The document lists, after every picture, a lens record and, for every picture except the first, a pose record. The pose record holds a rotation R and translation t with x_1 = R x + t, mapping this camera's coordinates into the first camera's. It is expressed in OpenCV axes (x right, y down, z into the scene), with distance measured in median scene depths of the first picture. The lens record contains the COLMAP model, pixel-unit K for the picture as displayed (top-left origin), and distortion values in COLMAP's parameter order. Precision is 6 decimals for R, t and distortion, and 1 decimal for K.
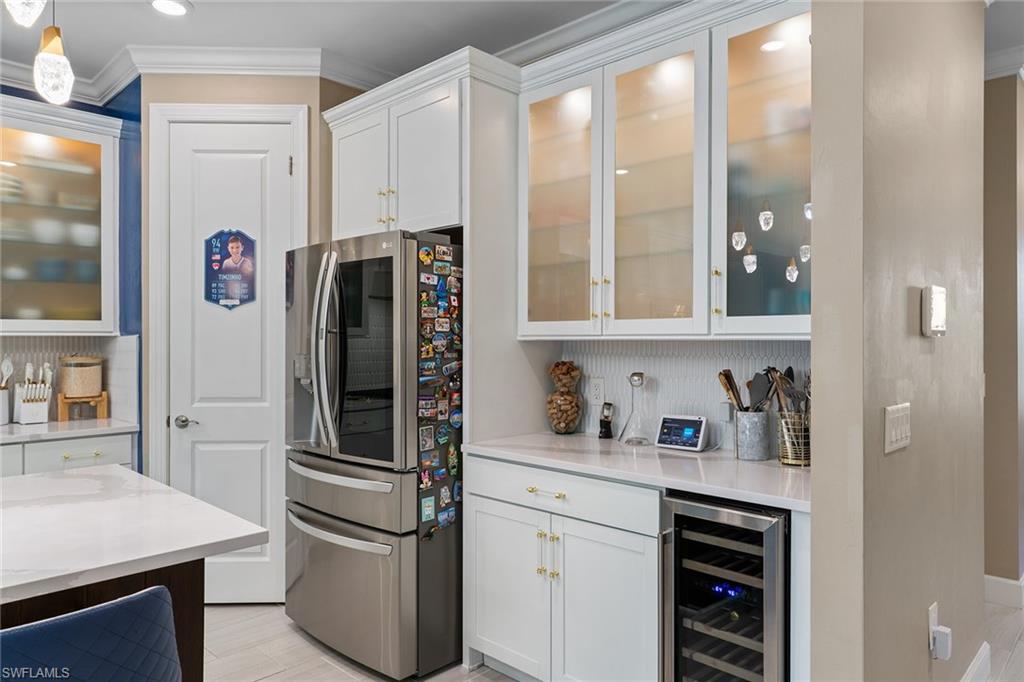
lens RADIAL K [[671.8, 0, 511.0], [0, 671.8, 340.3], [0, 0, 1]] dist [0.003021, 0.000861]
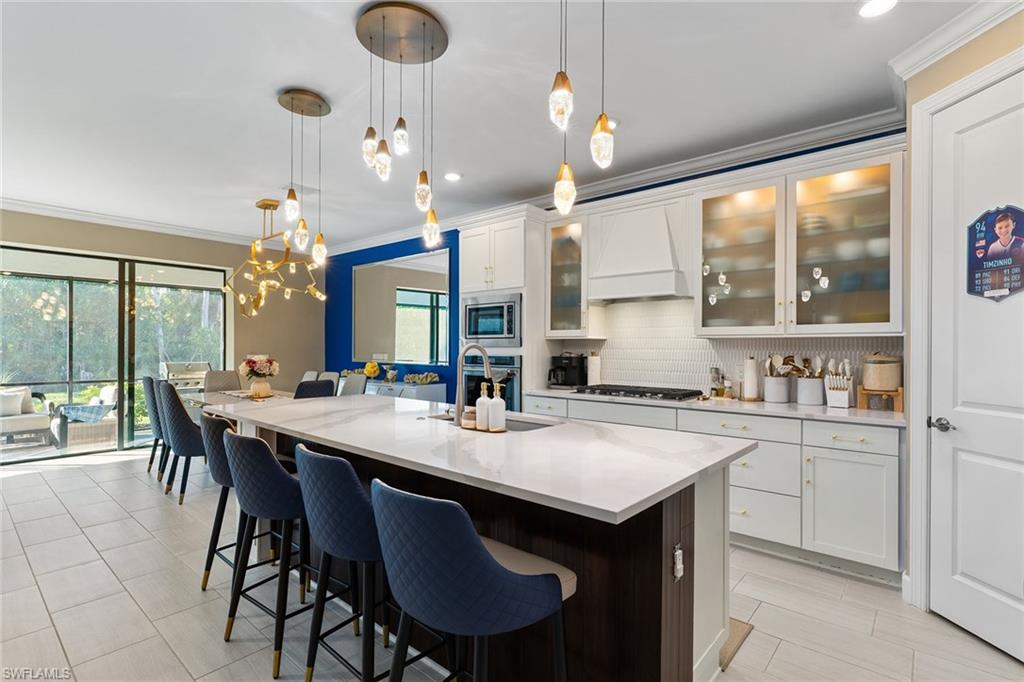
lens RADIAL K [[488.7, 0, 508.9], [0, 488.7, 346.5], [0, 0, 1]] dist [0.003674, 0.000325]
pose [[0.056922, 0.000608, -0.998378, 0.198310], [-0.003987, 0.999992, 0.000381, 0.015858], [0.998371, 0.003959, 0.056924, 0.417363]]
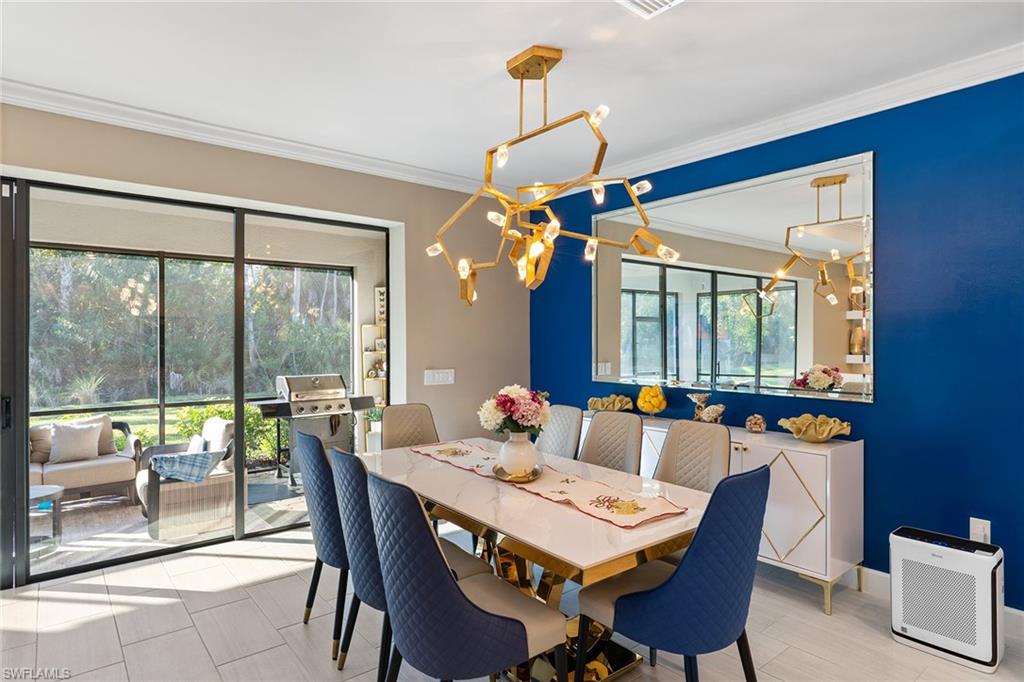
lens RADIAL K [[563.4, 0, 512.0], [0, 563.4, 335.8], [0, 0, 1]] dist [-0.004563, 0.001905]
pose [[-0.112760, -0.004017, -0.993614, -0.687024], [0.001925, 0.999989, -0.004261, -0.029486], [0.993620, -0.002394, -0.112751, -0.298269]]
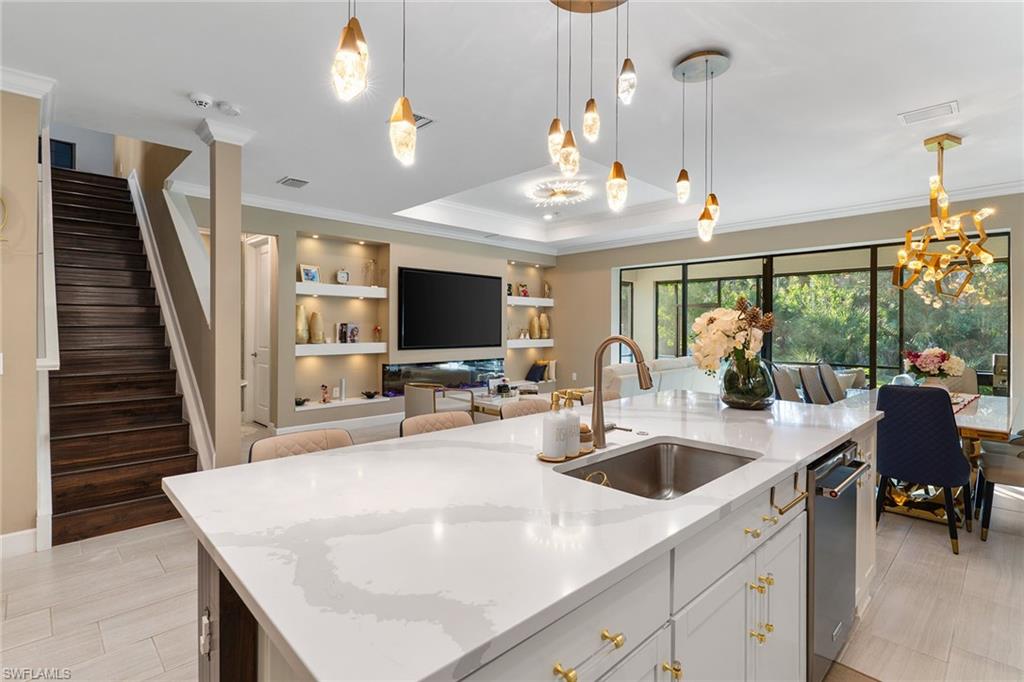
lens RADIAL K [[499.6, 0, 519.2], [0, 499.6, 326.0], [0, 0, 1]] dist [0.001342, -0.000008]
pose [[-0.999895, -0.004018, 0.013925, -0.529374], [-0.004064, 0.999986, -0.003287, 0.003395], [-0.013912, -0.003344, -0.999898, 1.041654]]
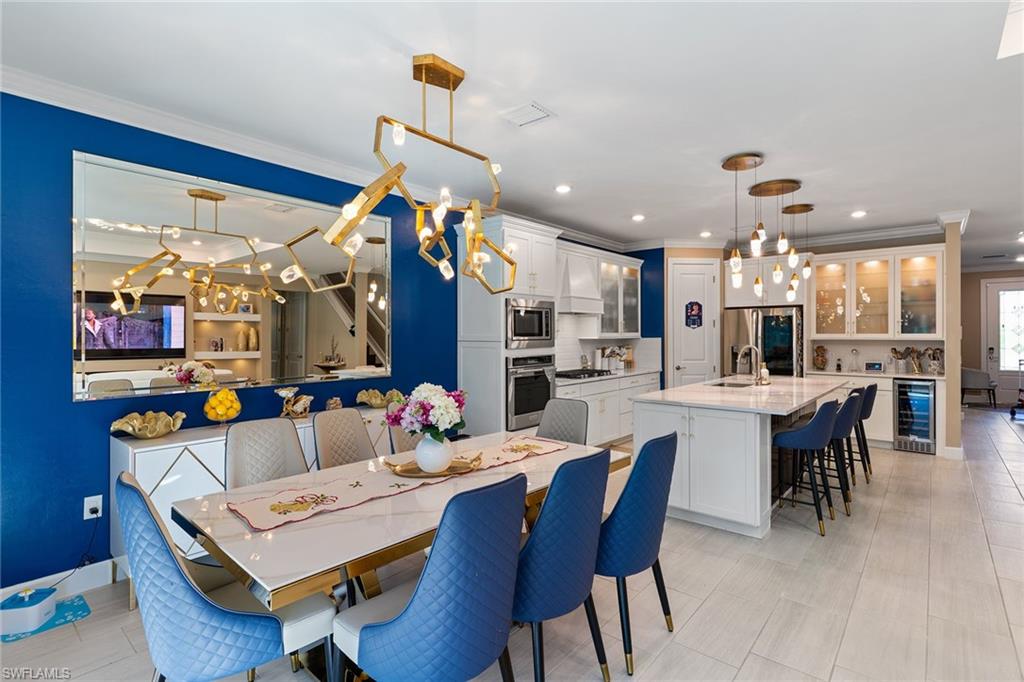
lens RADIAL K [[488.9, 0, 510.6], [0, 488.9, 333.4], [0, 0, 1]] dist [0.003235, 0.000011]
pose [[0.998439, -0.002951, 0.055769, -1.580689], [0.003006, 0.999995, -0.000906, -0.032073], [-0.055766, 0.001072, 0.998443, -1.263325]]
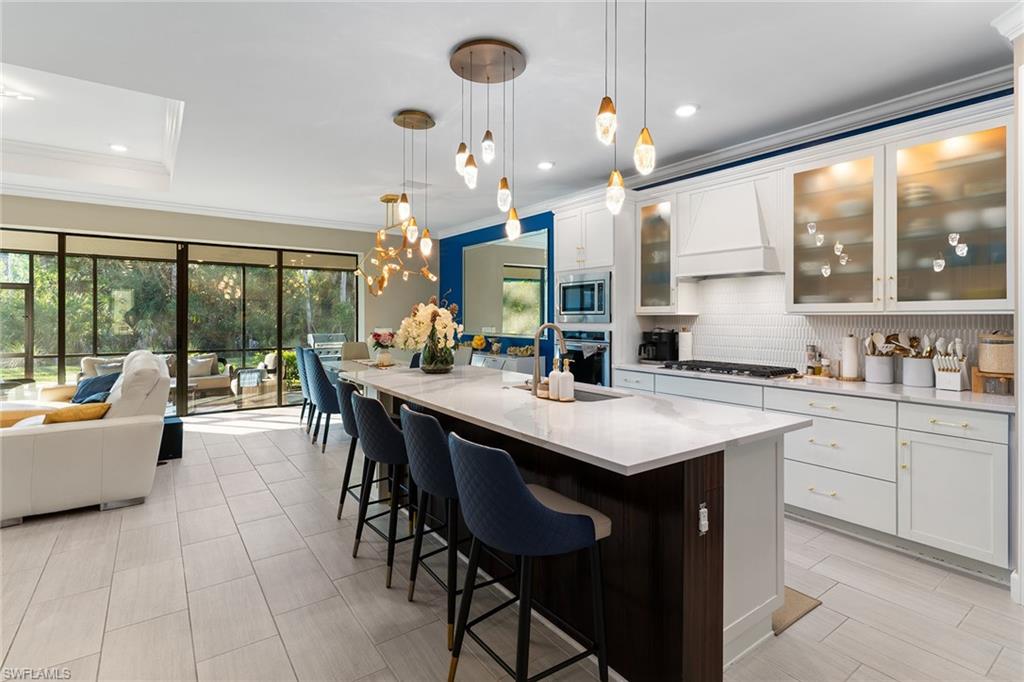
lens RADIAL K [[492.8, 0, 507.9], [0, 492.8, 316.5], [0, 0, 1]] dist [0.002147, 0.000134]
pose [[-0.176337, -0.001384, -0.984329, 0.320560], [-0.001678, 0.999998, -0.001105, -0.001056], [0.984329, 0.001457, -0.176339, 0.495239]]
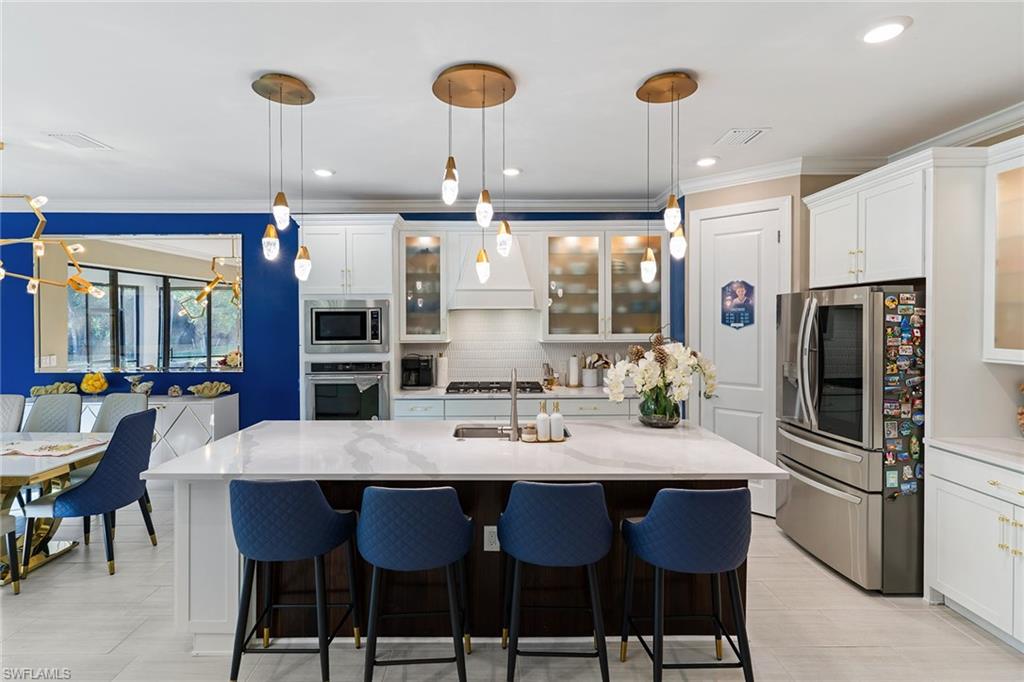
lens RADIAL K [[495.2, 0, 493.0], [0, 495.2, 325.5], [0, 0, 1]] dist [0.002114, -0.000418]
pose [[0.700174, 0.005716, -0.713949, 0.031436], [0.003654, 0.999926, 0.011589, -0.085540], [0.713963, -0.010723, 0.700102, -0.320033]]
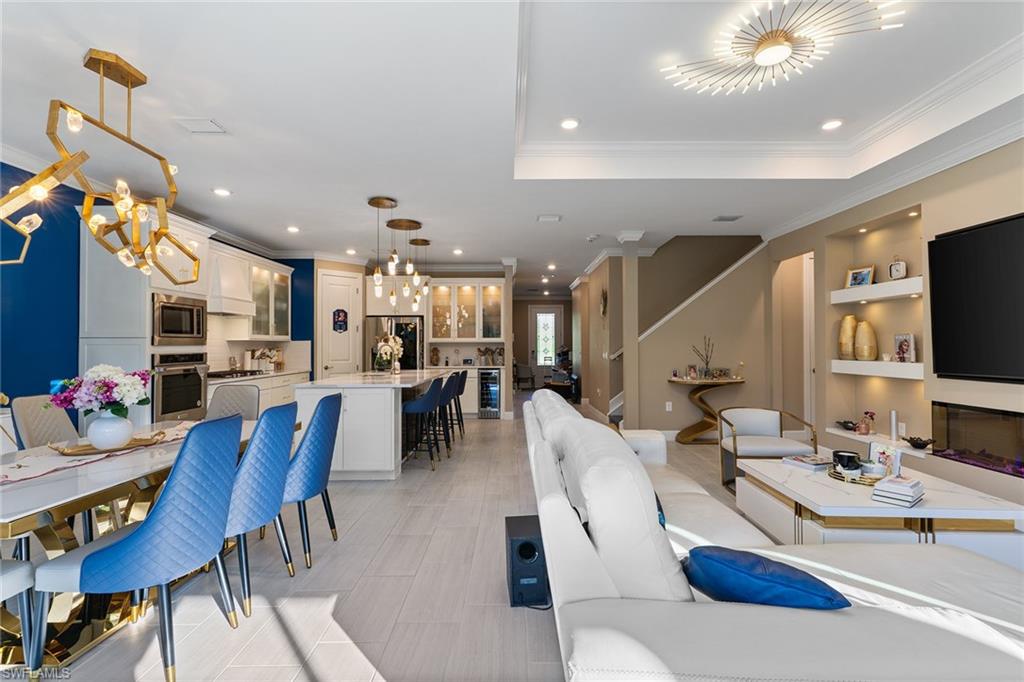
lens RADIAL K [[486.5, 0, 511.8], [0, 486.5, 339.3], [0, 0, 1]] dist [0.003320, -0.000099]
pose [[0.718350, 0.007141, 0.695645, -1.762916], [0.002430, 0.999915, -0.012773, 0.020850], [-0.695677, 0.010866, 0.718272, -1.555883]]
